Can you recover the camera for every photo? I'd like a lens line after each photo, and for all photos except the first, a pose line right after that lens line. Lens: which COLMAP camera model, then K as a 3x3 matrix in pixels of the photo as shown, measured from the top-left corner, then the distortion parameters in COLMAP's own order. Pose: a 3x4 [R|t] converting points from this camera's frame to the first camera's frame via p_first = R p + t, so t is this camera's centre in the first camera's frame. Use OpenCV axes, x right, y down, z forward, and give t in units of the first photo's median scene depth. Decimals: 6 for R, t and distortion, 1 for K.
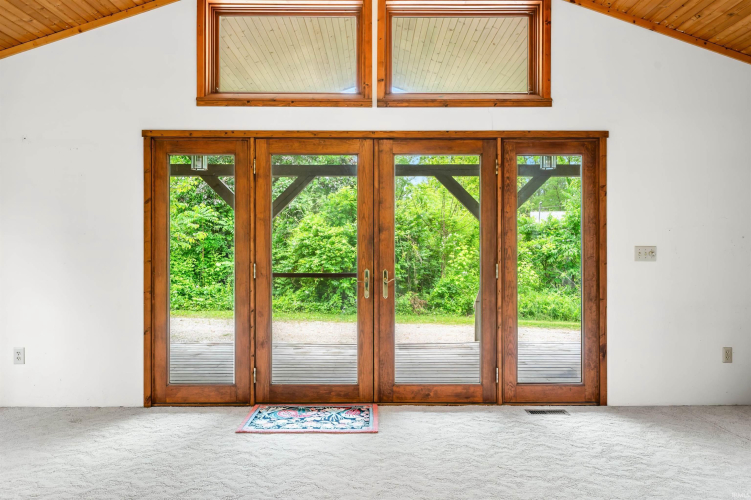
lens RADIAL K [[562.5, 0, 376.8], [0, 562.5, 250.3], [0, 0, 1]] dist [0.000909, 0.001218]
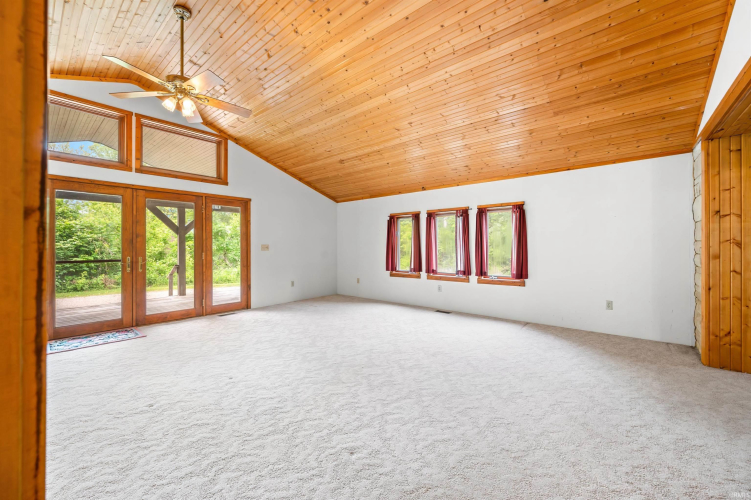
lens RADIAL K [[301.3, 0, 376.5], [0, 301.3, 244.8], [0, 0, 1]] dist [-0.004265, 0.000855]
pose [[0.651874, 0.001192, 0.758326, -0.239161], [0.004391, 0.999976, -0.005346, 0.002033], [-0.758315, 0.006815, 0.651853, -0.291319]]
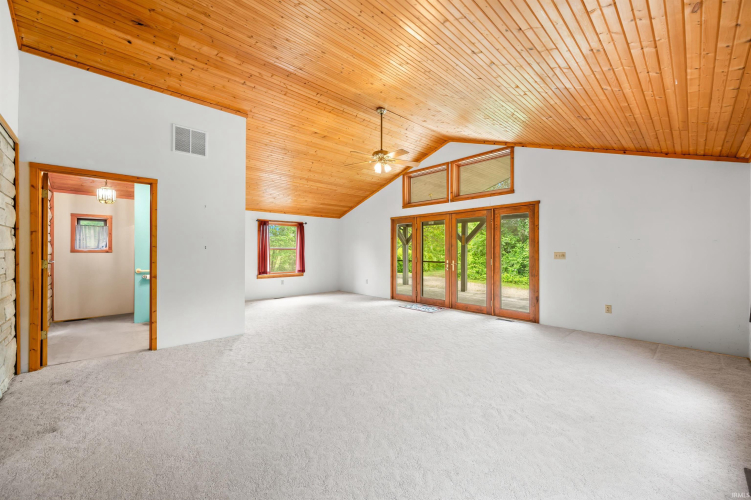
lens RADIAL K [[301.3, 0, 376.0], [0, 301.3, 252.8], [0, 0, 1]] dist [-0.004265, 0.000855]
pose [[0.670980, 0.004506, -0.741462, 0.857220], [-0.003755, 0.999989, 0.002679, -0.005933], [0.741466, 0.000987, 0.670990, -0.277256]]
